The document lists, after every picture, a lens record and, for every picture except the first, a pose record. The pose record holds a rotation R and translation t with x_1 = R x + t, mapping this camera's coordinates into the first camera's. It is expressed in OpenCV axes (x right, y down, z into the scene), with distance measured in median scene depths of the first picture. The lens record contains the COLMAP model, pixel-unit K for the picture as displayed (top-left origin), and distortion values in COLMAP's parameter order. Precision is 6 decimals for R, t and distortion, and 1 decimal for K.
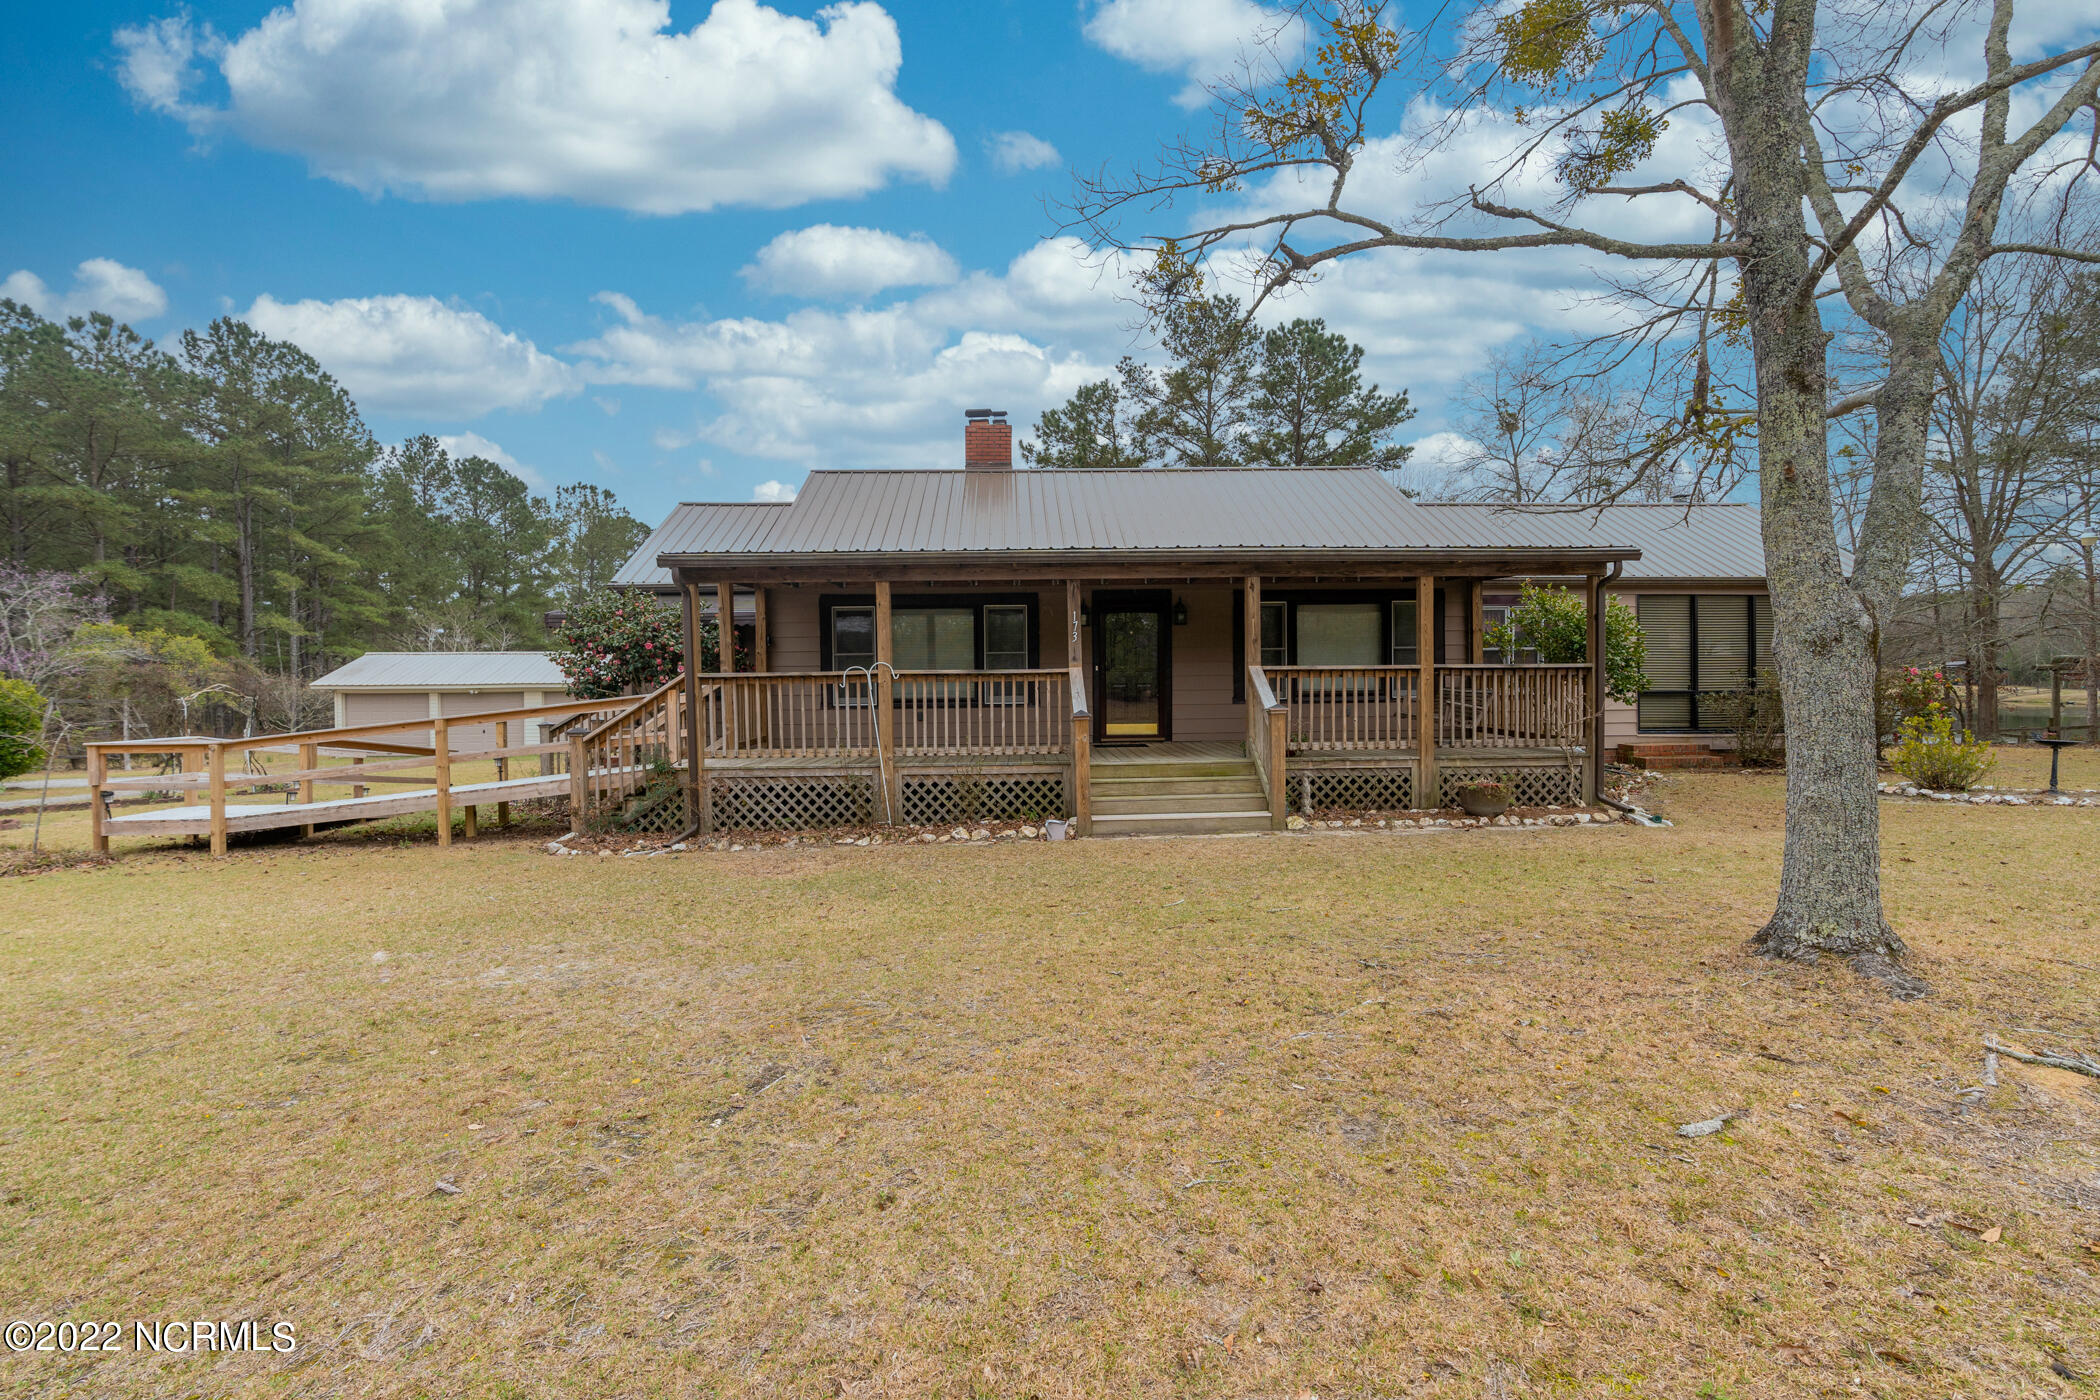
lens RADIAL K [[1015.1, 0, 1050.1], [0, 1015.1, 732.6], [0, 0, 1]] dist [-0.000311, -0.000113]
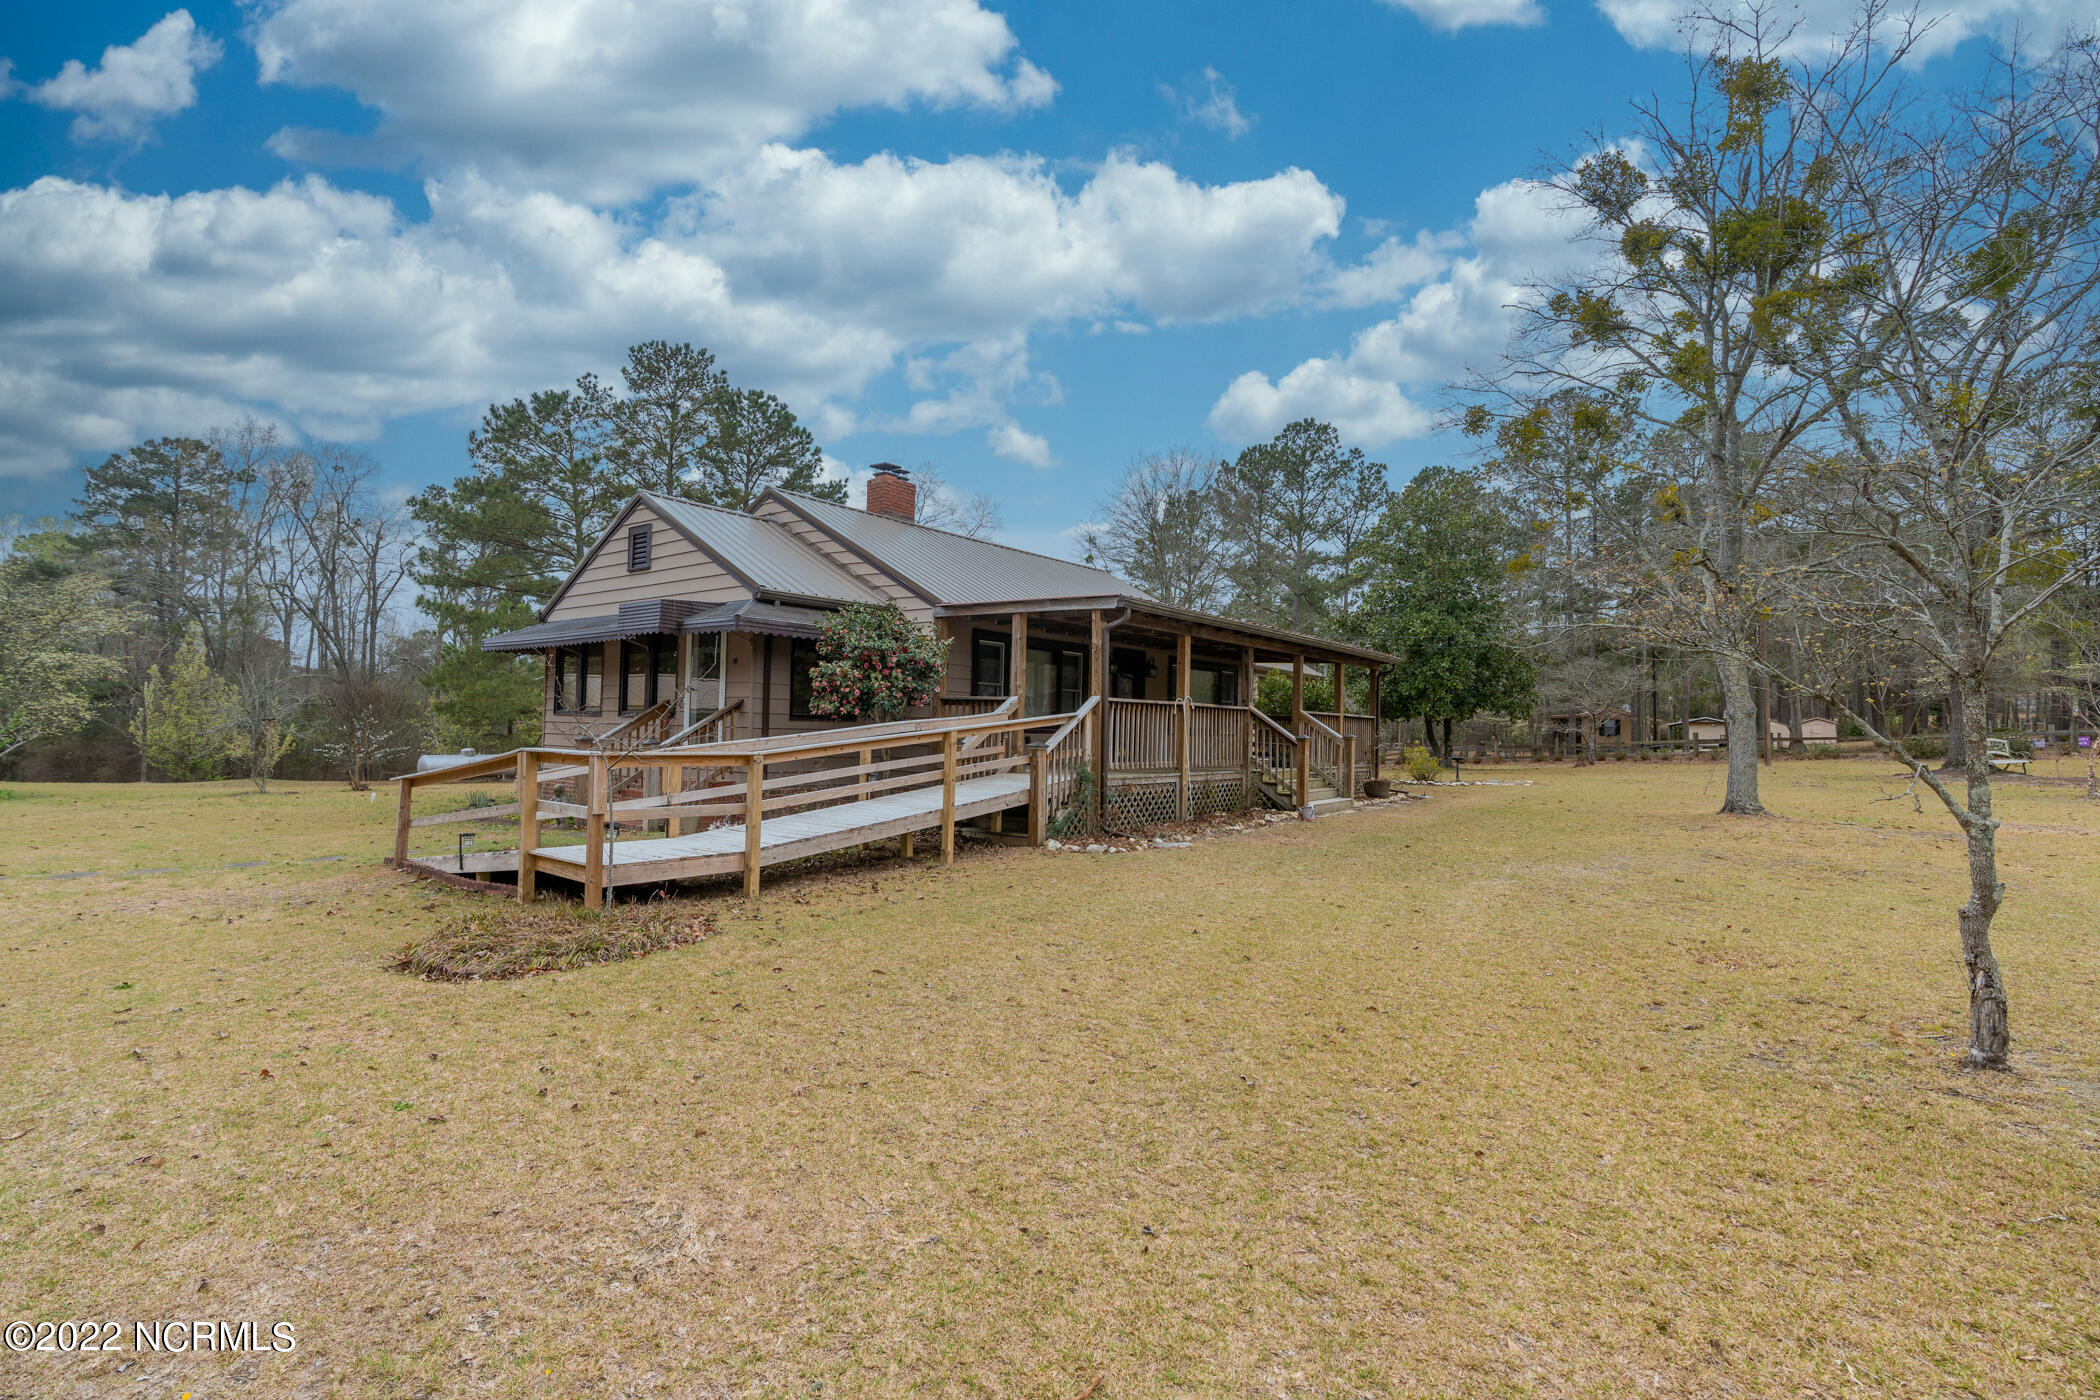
lens RADIAL K [[1015.1, 0, 1050.1], [0, 1015.1, 732.6], [0, 0, 1]] dist [-0.000311, -0.000113]
pose [[0.605171, 0.024602, 0.795716, -1.005156], [0.014526, 0.999015, -0.041936, 0.023951], [-0.795963, 0.036937, 0.604217, 0.251395]]
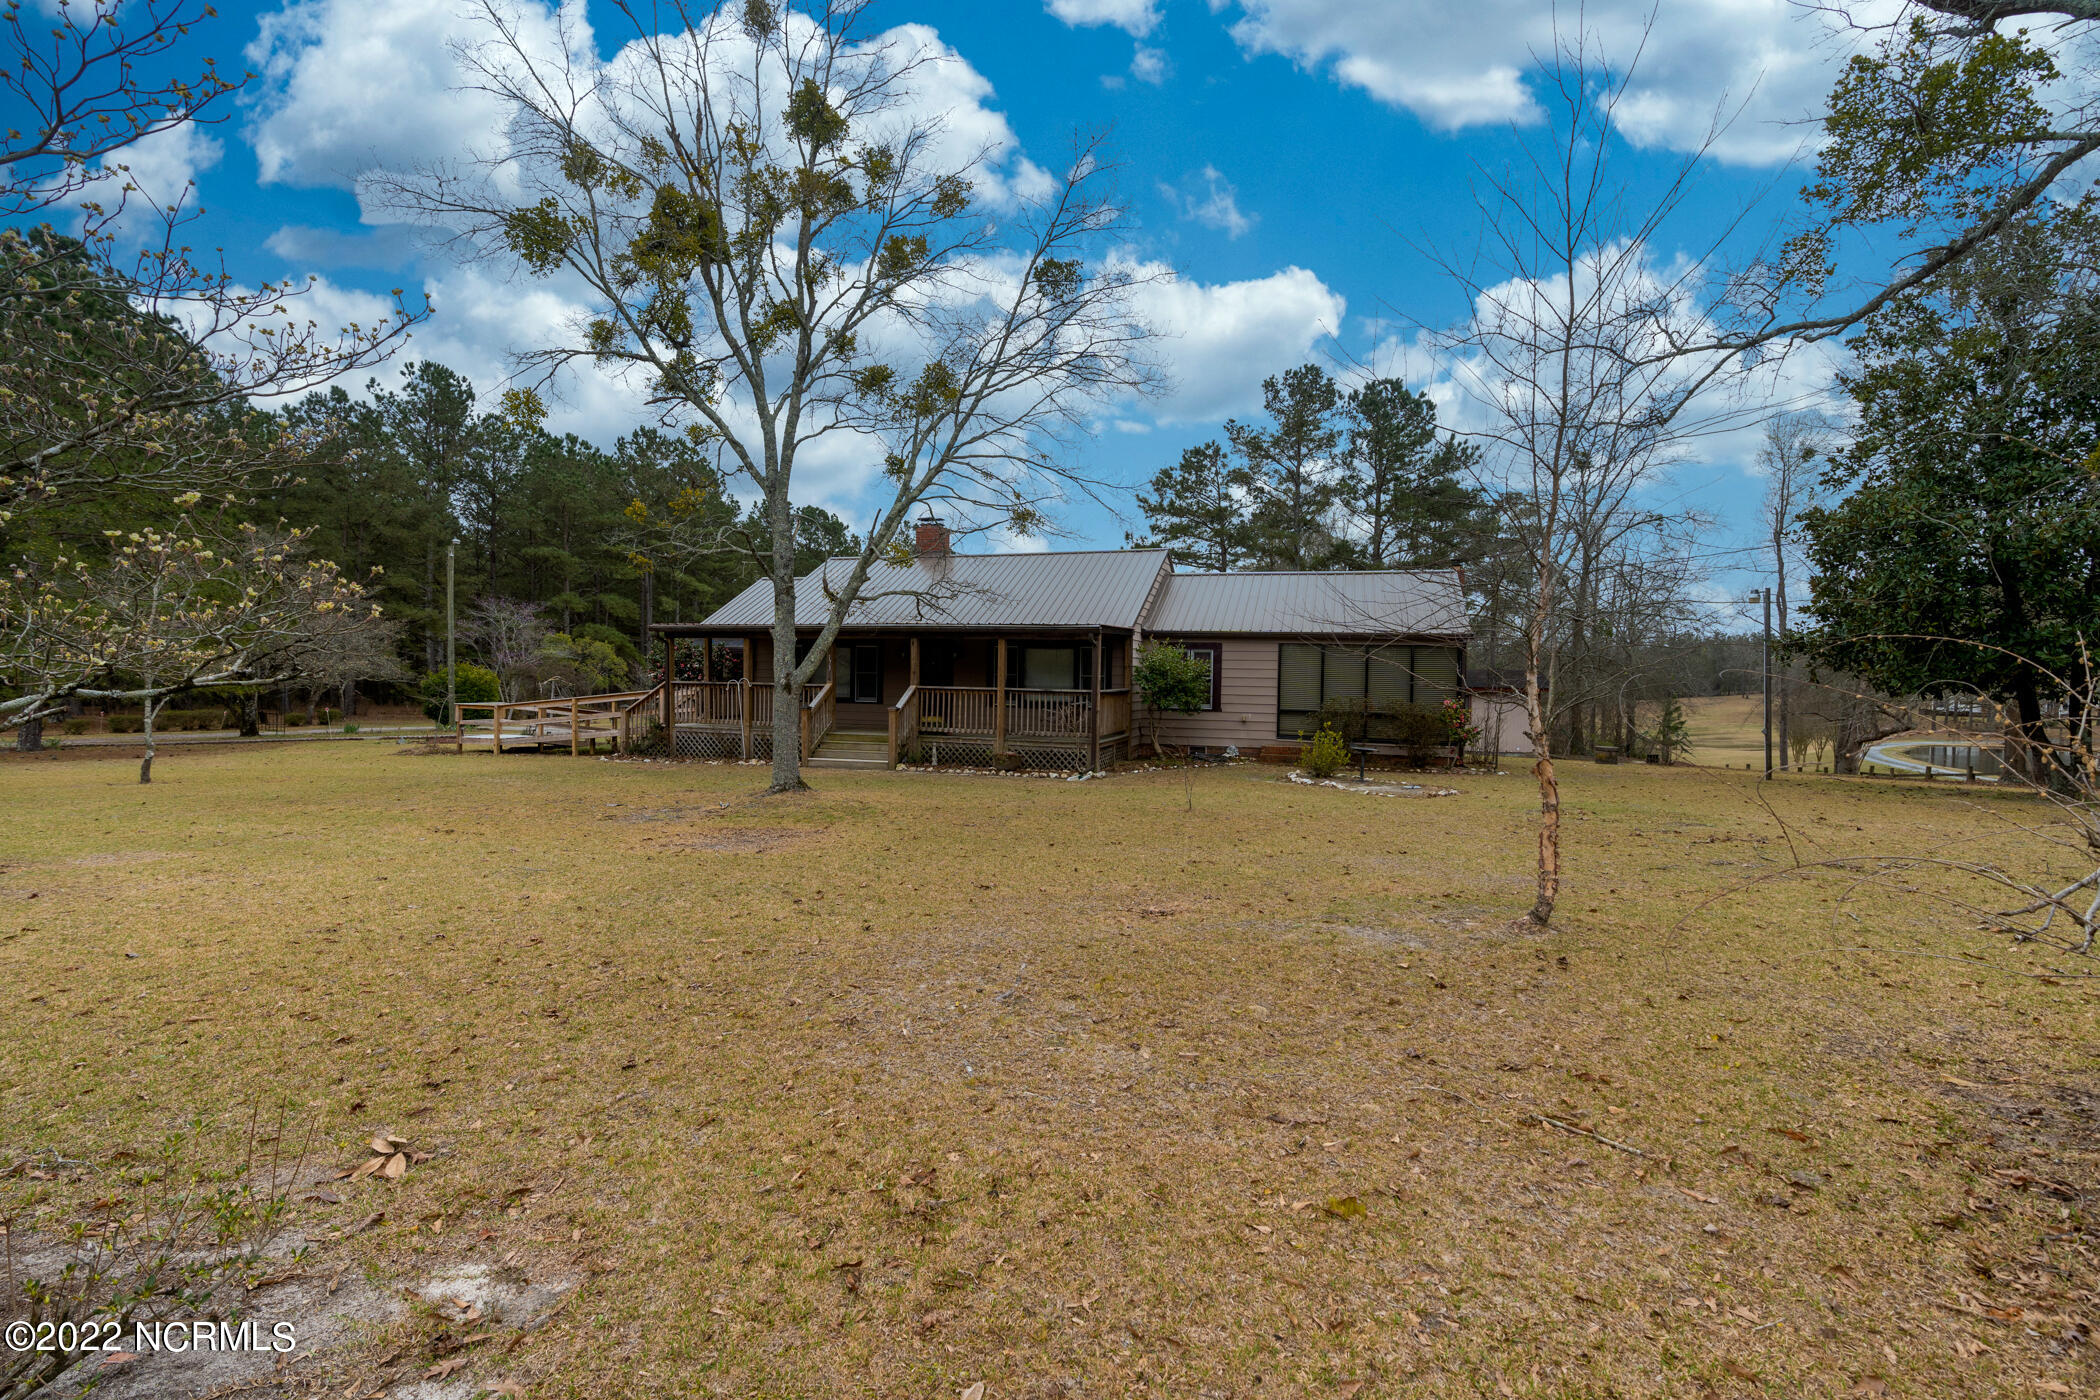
lens RADIAL K [[1015.1, 0, 1050.1], [0, 1015.1, 732.6], [0, 0, 1]] dist [-0.000311, -0.000113]
pose [[0.935481, 0.047079, -0.350228, 0.861976], [-0.047665, 0.998839, 0.006951, -0.002957], [0.350149, 0.010191, 0.936639, -0.529808]]
